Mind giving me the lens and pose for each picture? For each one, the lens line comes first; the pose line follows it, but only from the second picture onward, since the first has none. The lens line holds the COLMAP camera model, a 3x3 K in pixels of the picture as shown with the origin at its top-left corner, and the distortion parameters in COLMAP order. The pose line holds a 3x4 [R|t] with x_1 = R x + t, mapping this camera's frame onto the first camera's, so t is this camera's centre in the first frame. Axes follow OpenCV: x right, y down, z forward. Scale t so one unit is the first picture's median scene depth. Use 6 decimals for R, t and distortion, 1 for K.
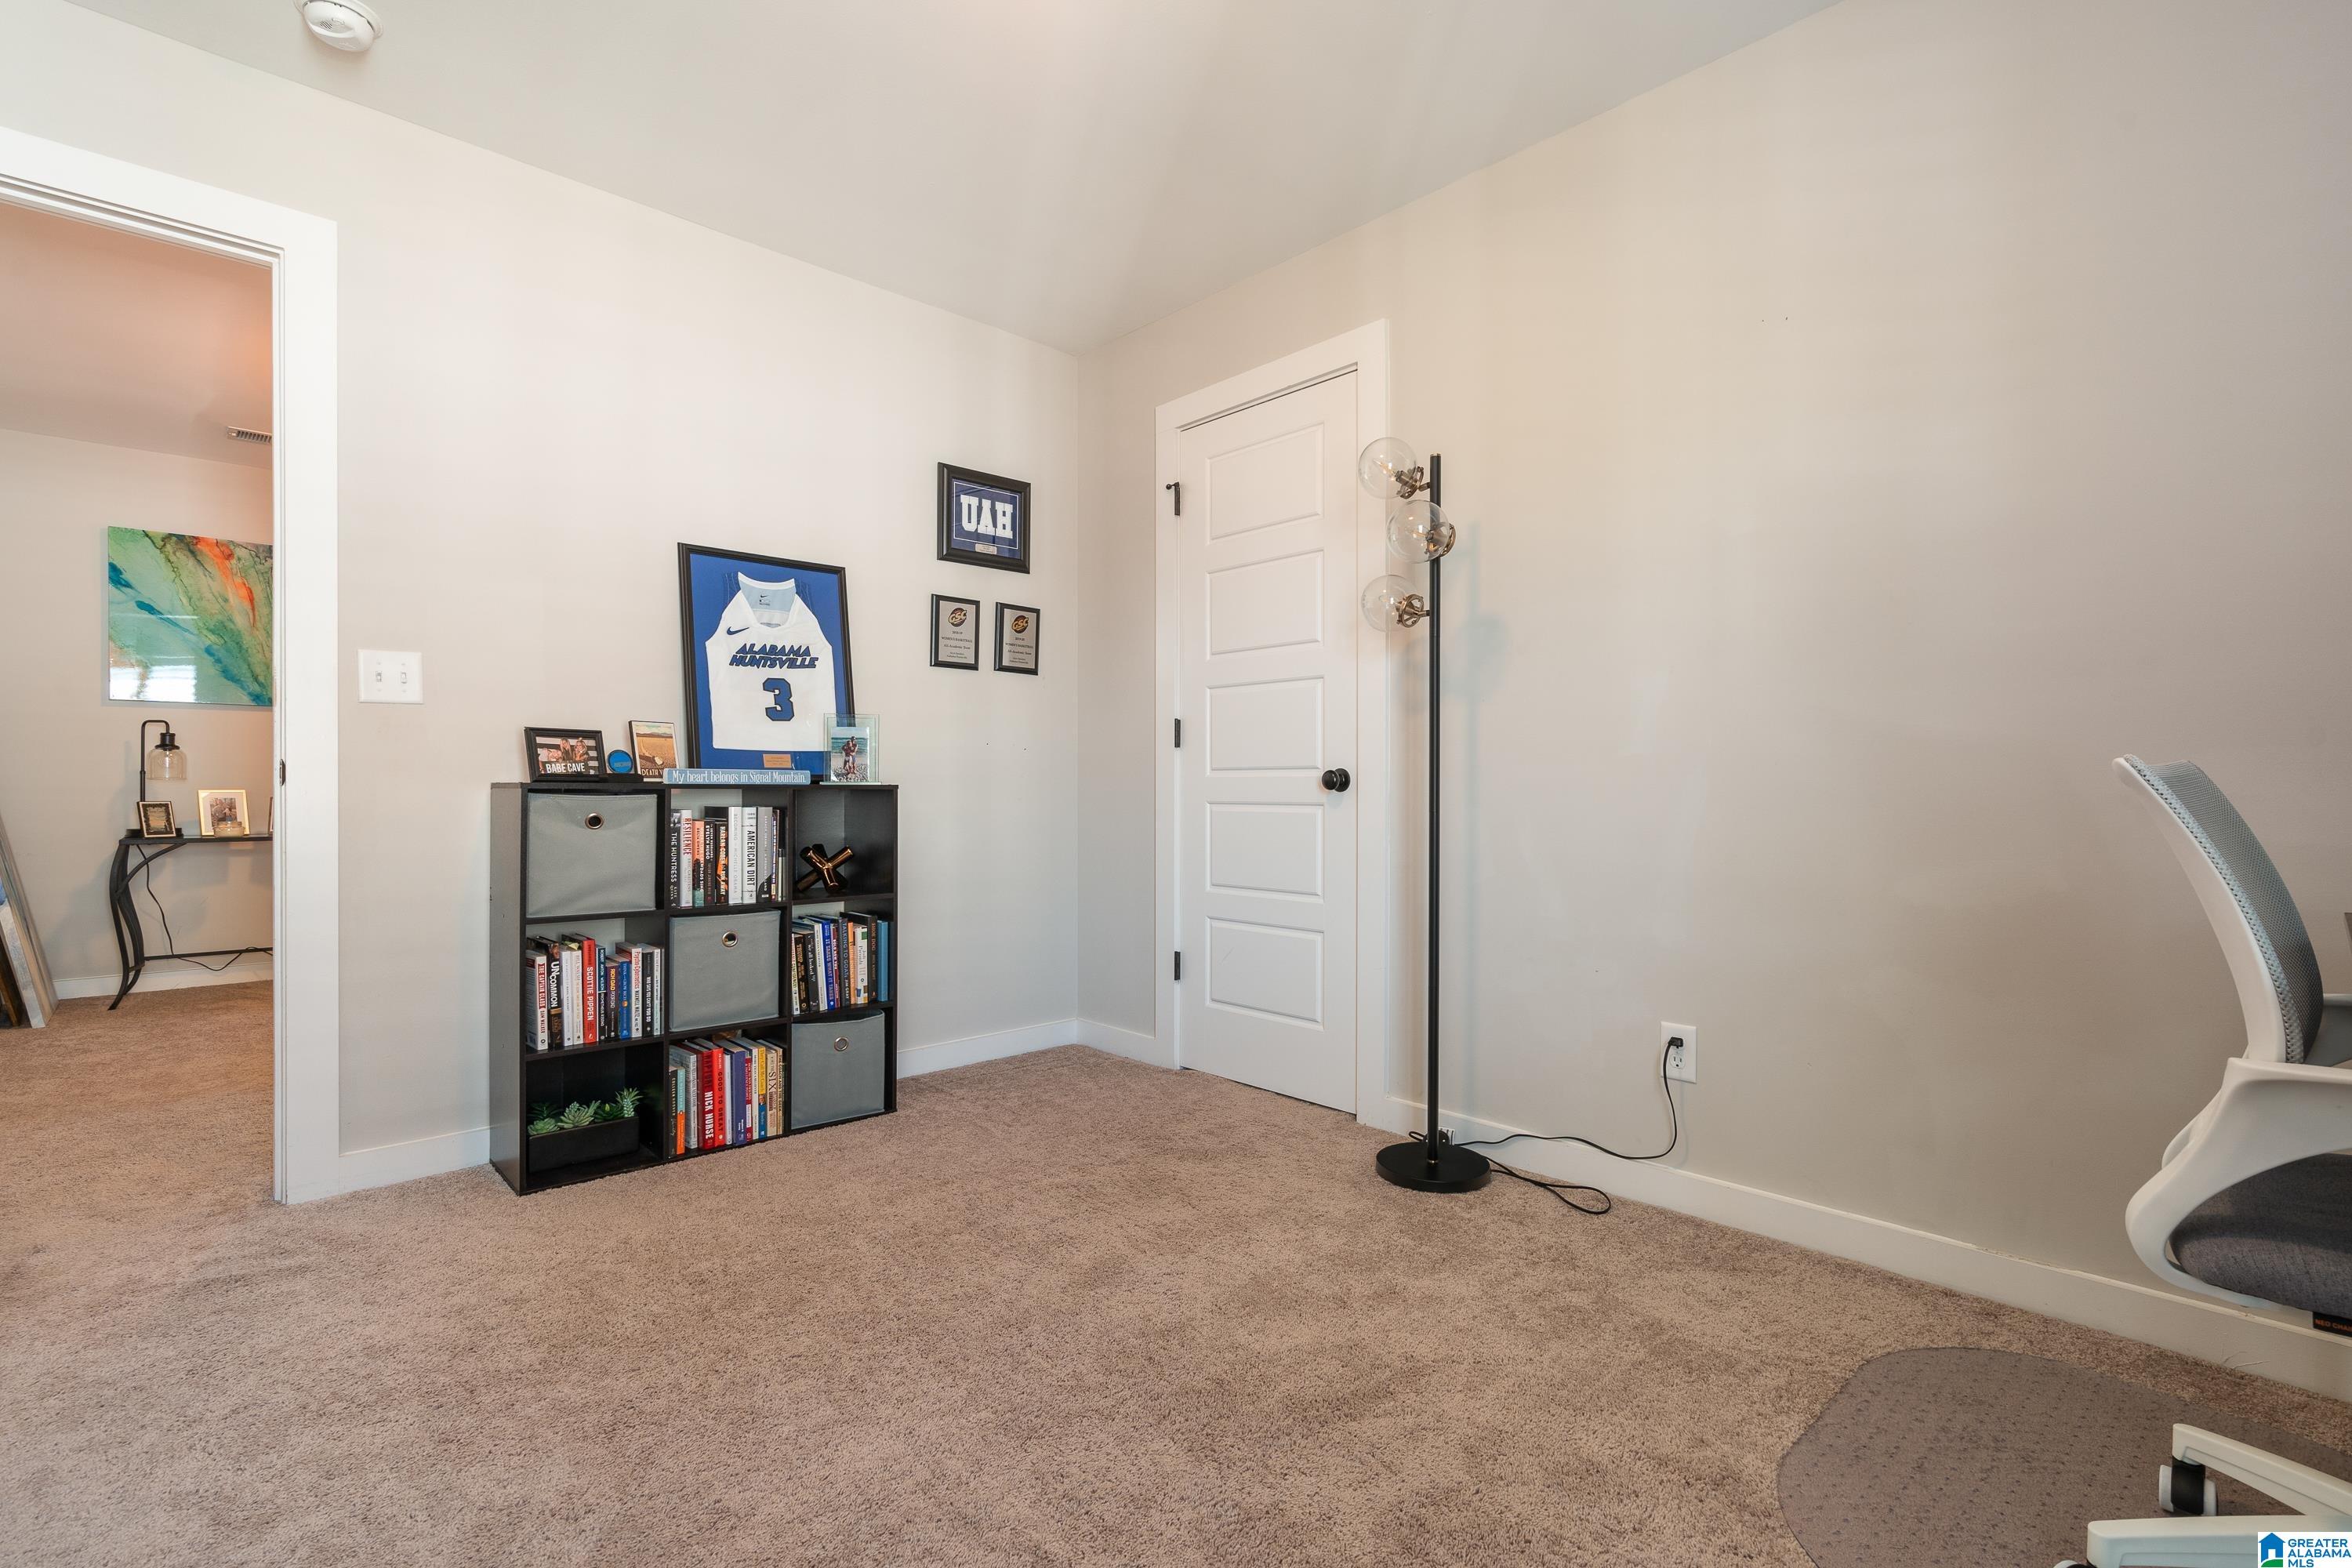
lens RADIAL K [[1070.2, 0, 1174.0], [0, 1070.2, 788.0], [0, 0, 1]] dist [-0.008540, 0.001545]
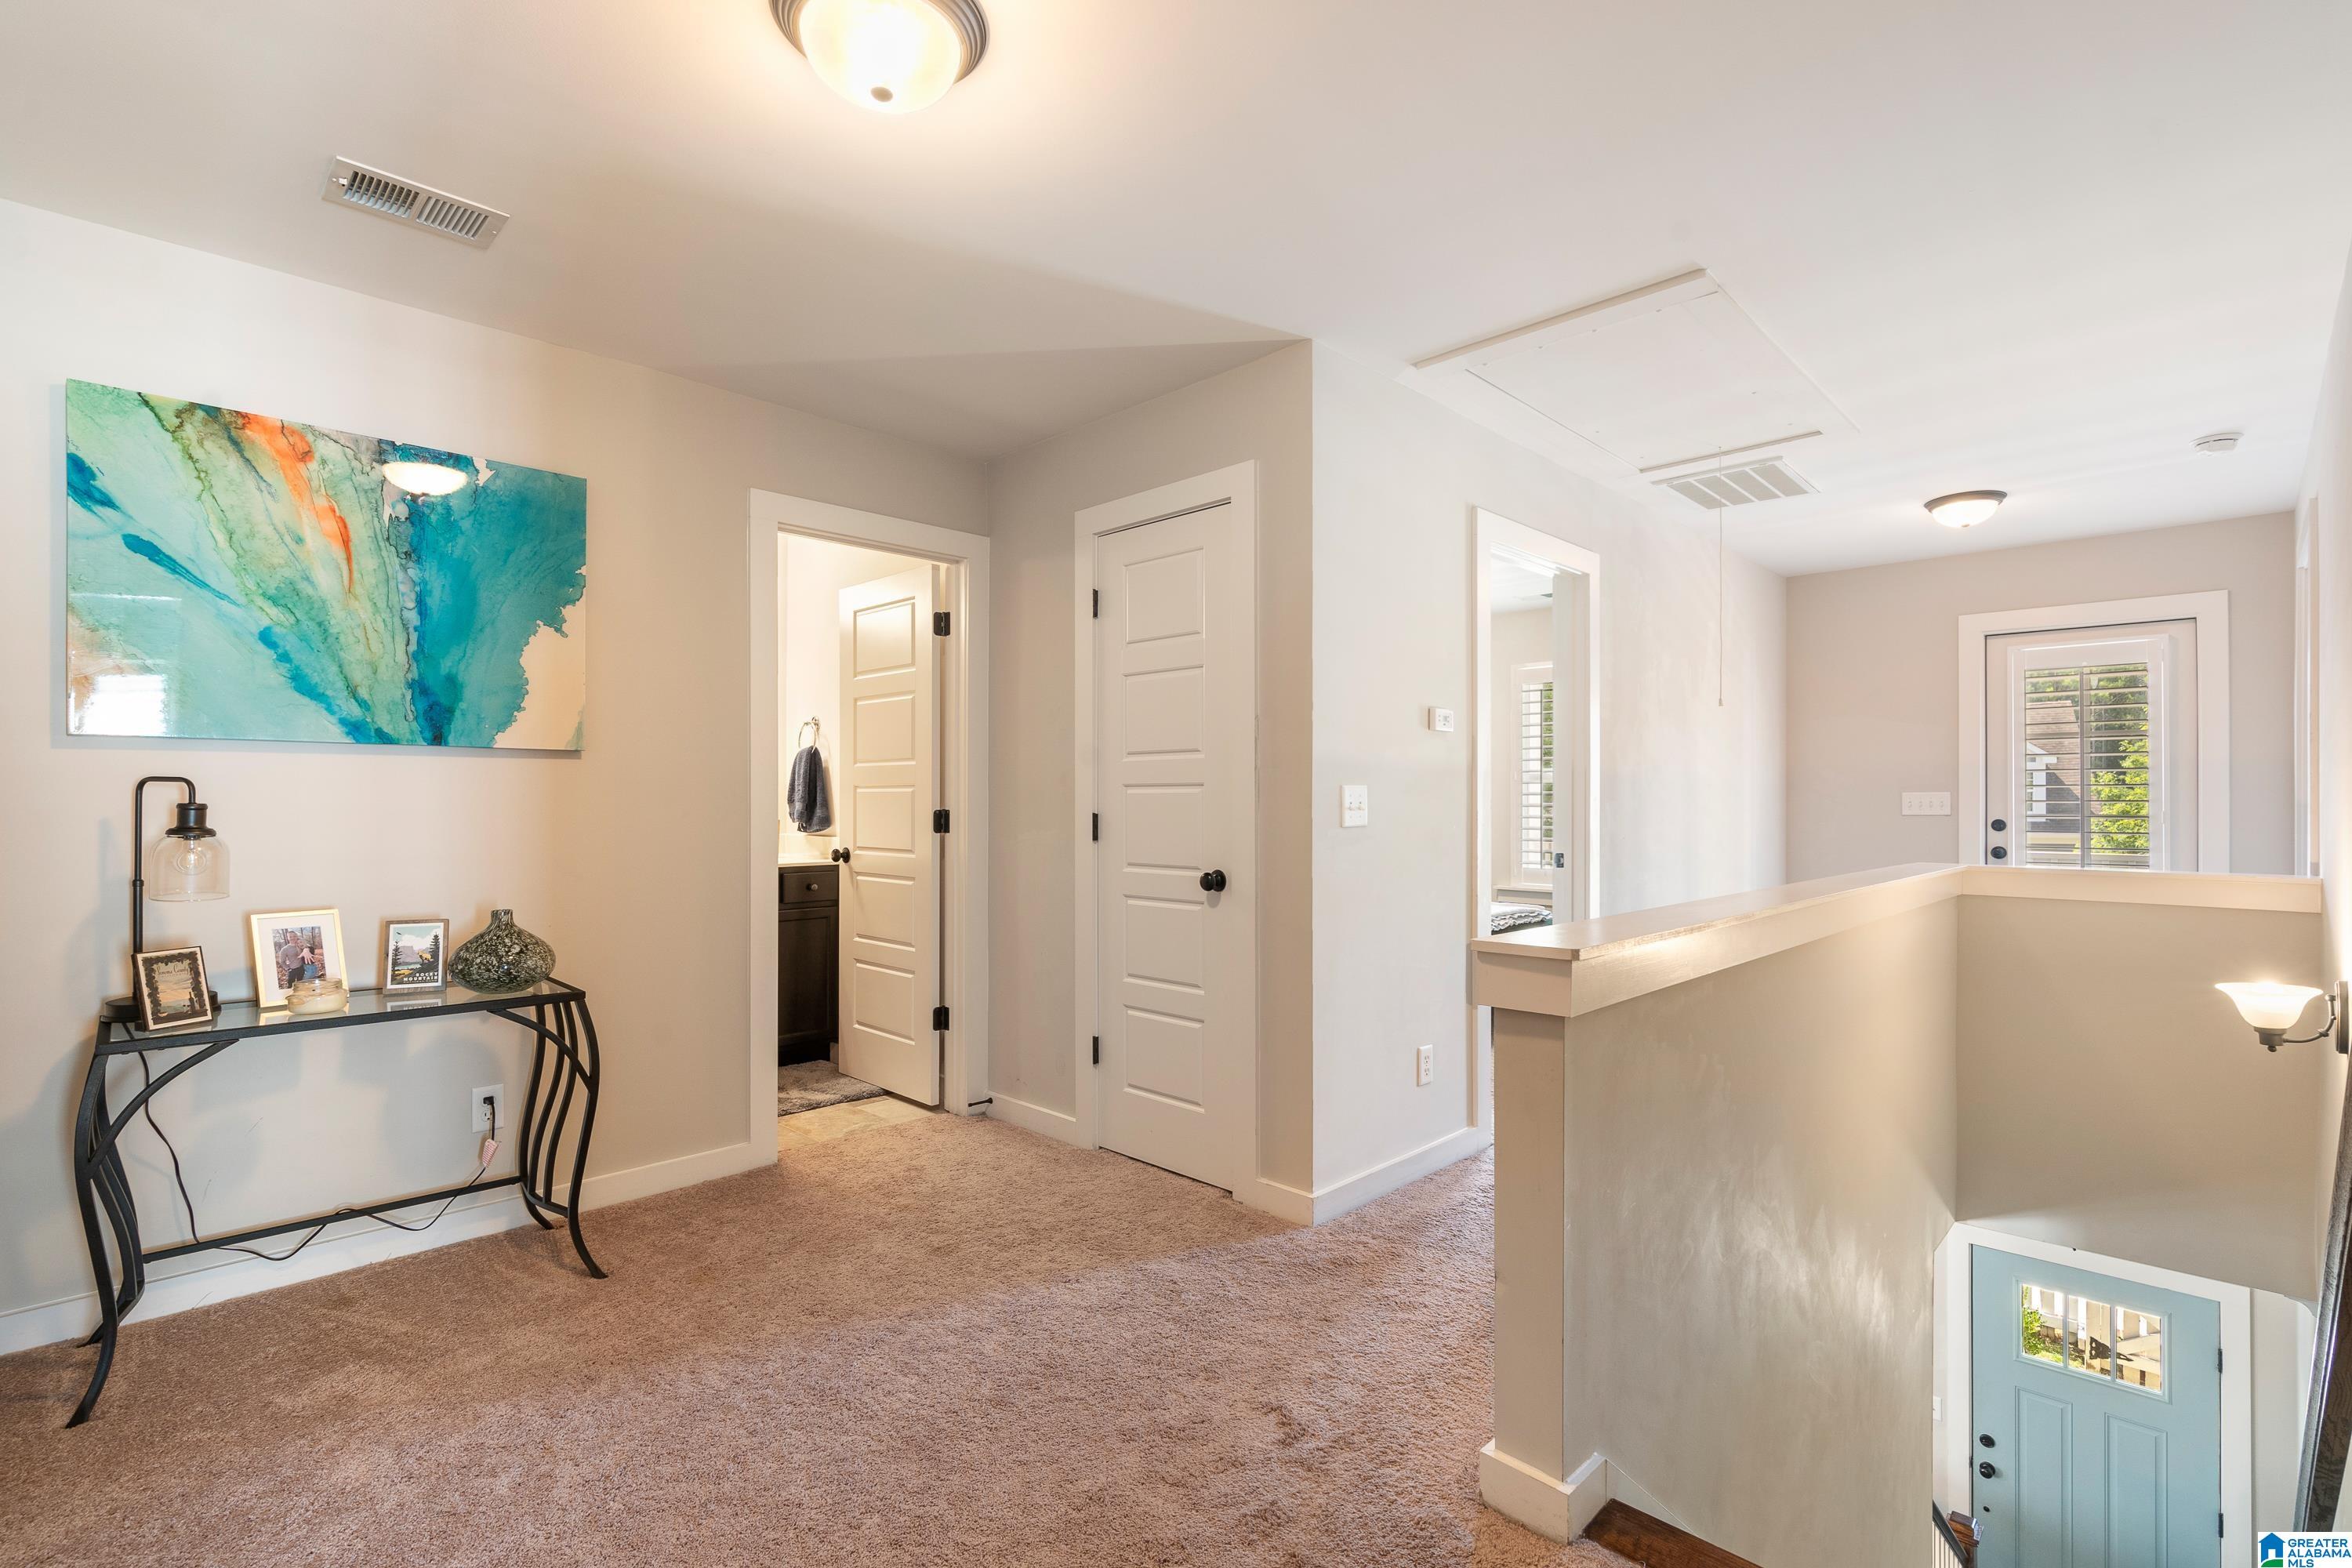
lens RADIAL K [[1070.2, 0, 1174.7], [0, 1070.2, 805.1], [0, 0, 1]] dist [-0.008540, 0.001545]
pose [[0.999614, 0.002177, 0.027685, -0.494796], [-0.002233, 0.999995, 0.002020, -0.051453], [-0.027681, -0.002081, 0.999615, 0.485811]]
